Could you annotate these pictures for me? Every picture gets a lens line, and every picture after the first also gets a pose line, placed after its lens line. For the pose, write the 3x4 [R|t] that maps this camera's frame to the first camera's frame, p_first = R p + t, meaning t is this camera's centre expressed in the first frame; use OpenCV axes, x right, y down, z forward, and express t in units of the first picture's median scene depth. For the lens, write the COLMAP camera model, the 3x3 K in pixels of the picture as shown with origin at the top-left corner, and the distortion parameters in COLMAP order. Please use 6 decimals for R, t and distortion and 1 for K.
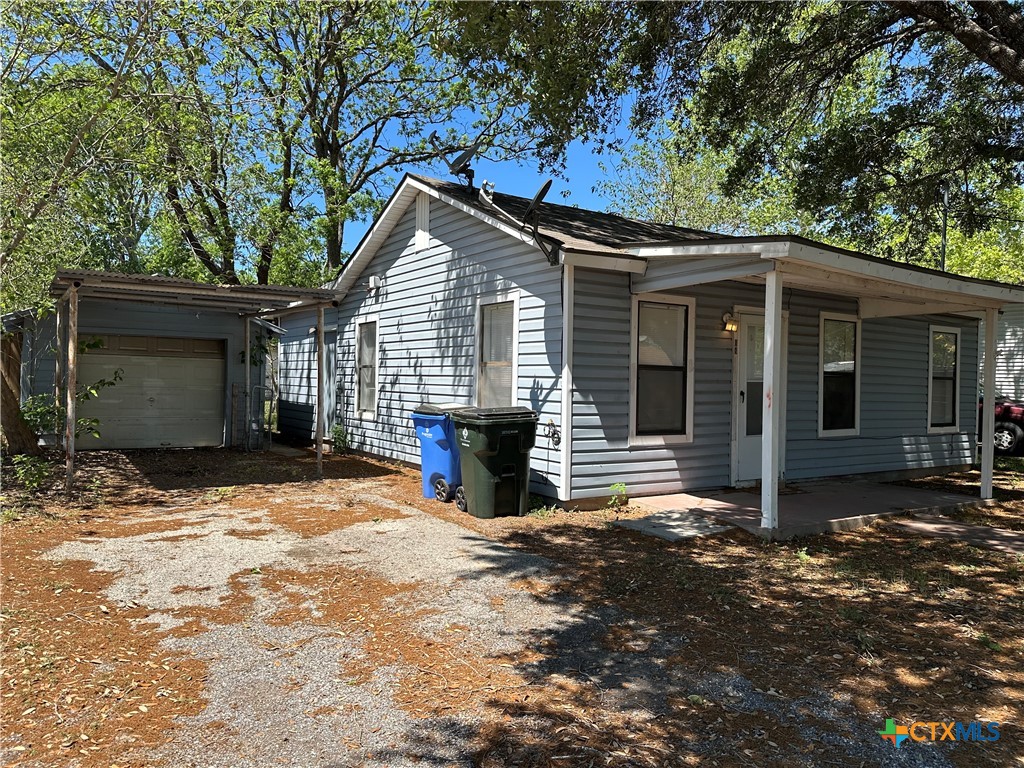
lens RADIAL K [[723.2, 0, 511.5], [0, 723.2, 383.8], [0, 0, 1]] dist [0.002846, 0.000641]
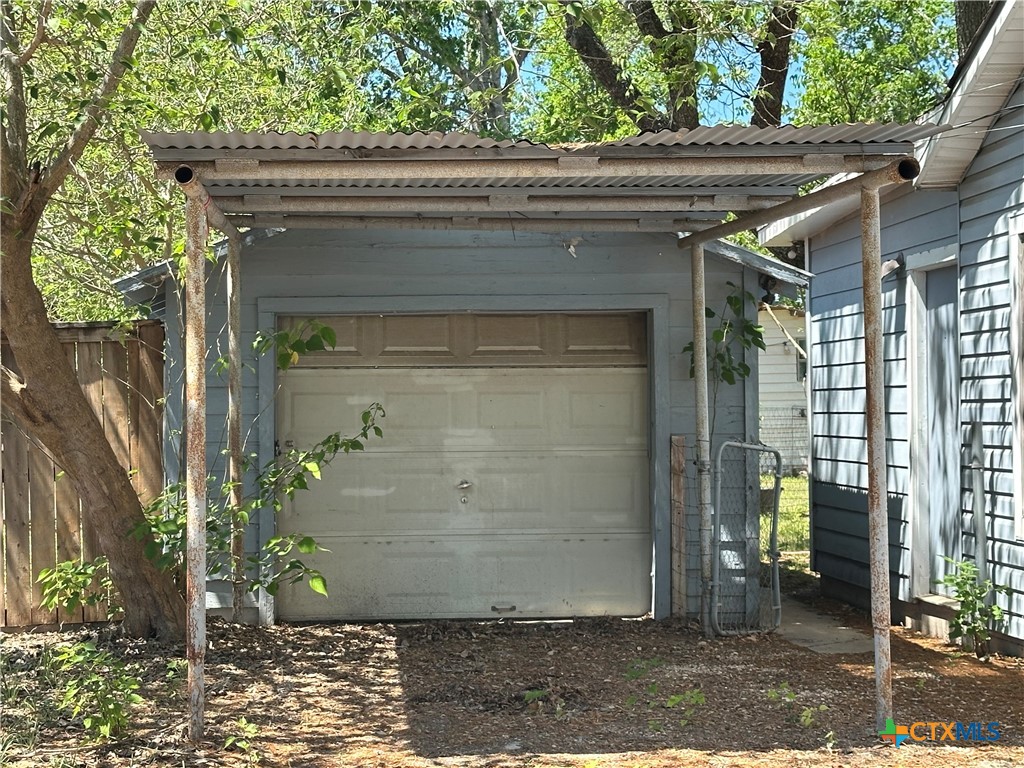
lens RADIAL K [[2007.9, 0, 509.7], [0, 2007.9, 388.0], [0, 0, 1]] dist [0.220792, 0.000000]
pose [[0.878529, -0.036748, -0.476273, 0.009487], [0.027613, 0.999276, -0.026167, -0.000438], [0.476890, 0.009837, 0.878908, 0.117123]]
